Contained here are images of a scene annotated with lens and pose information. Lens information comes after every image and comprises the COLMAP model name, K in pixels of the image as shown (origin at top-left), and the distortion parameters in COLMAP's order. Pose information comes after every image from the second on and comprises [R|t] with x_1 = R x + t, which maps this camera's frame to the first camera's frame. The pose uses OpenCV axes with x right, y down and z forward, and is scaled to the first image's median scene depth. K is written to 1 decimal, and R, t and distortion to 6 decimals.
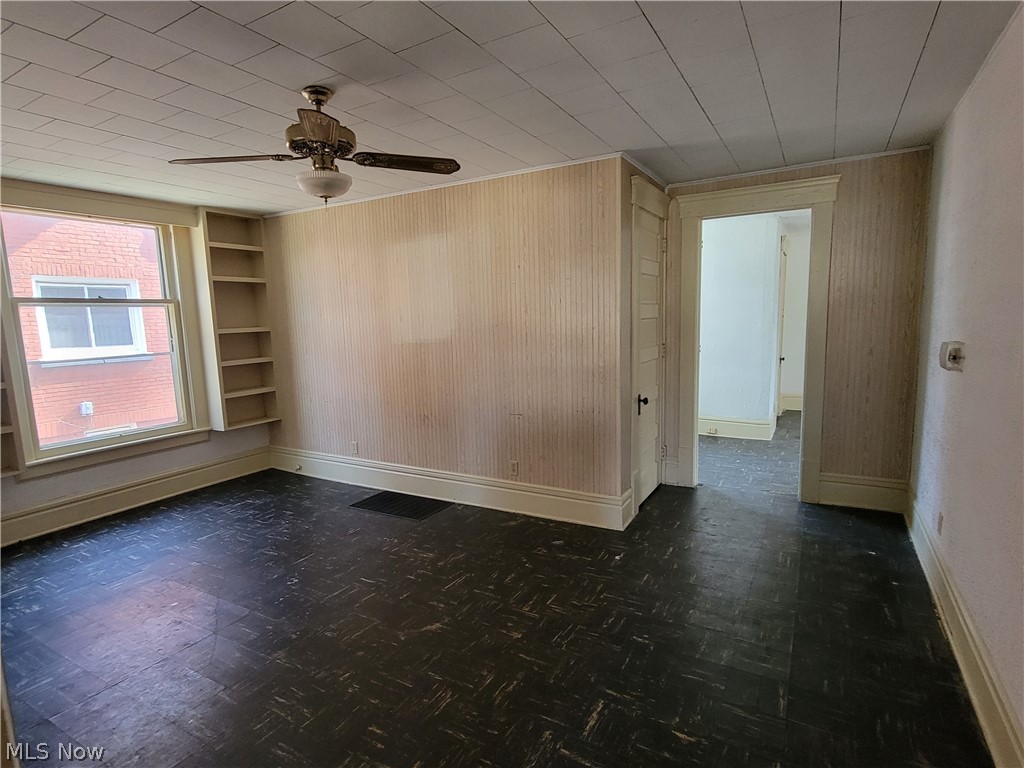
lens RADIAL K [[538.2, 0, 503.7], [0, 538.2, 386.5], [0, 0, 1]] dist [0.000388, -0.001034]
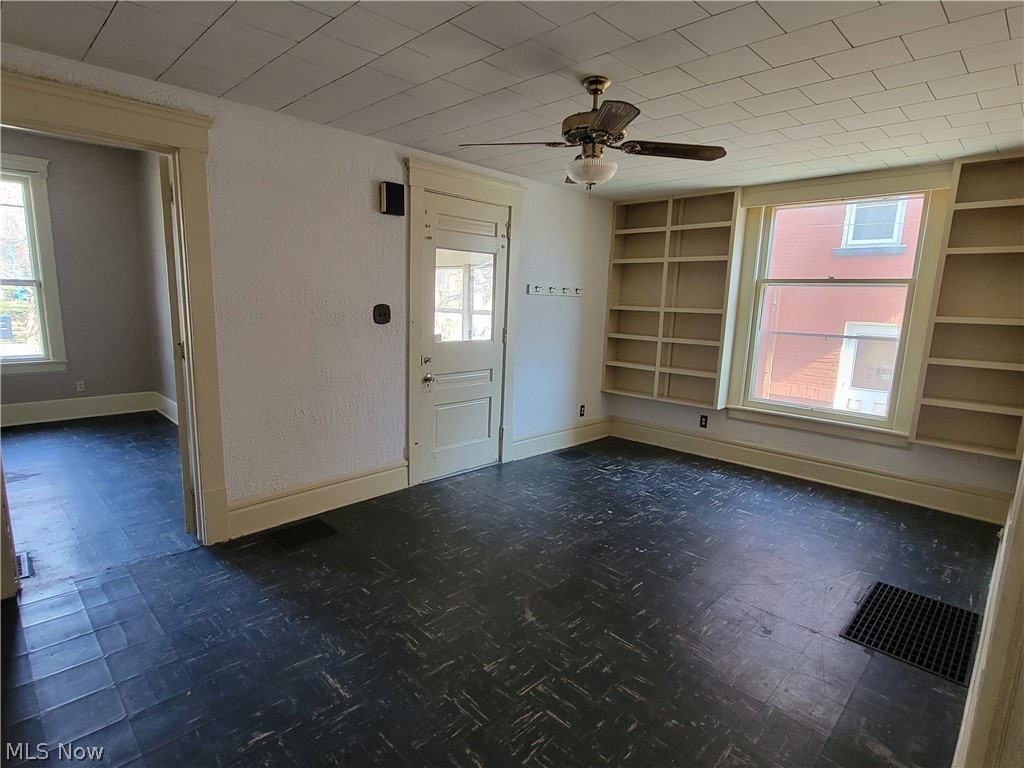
lens RADIAL K [[538.2, 0, 501.5], [0, 538.2, 388.4], [0, 0, 1]] dist [0.000388, -0.001034]
pose [[-0.250450, 0.187839, -0.949732, 0.501381], [-0.143219, 0.963015, 0.228234, -0.118276], [0.957477, 0.193181, -0.214285, 0.730076]]
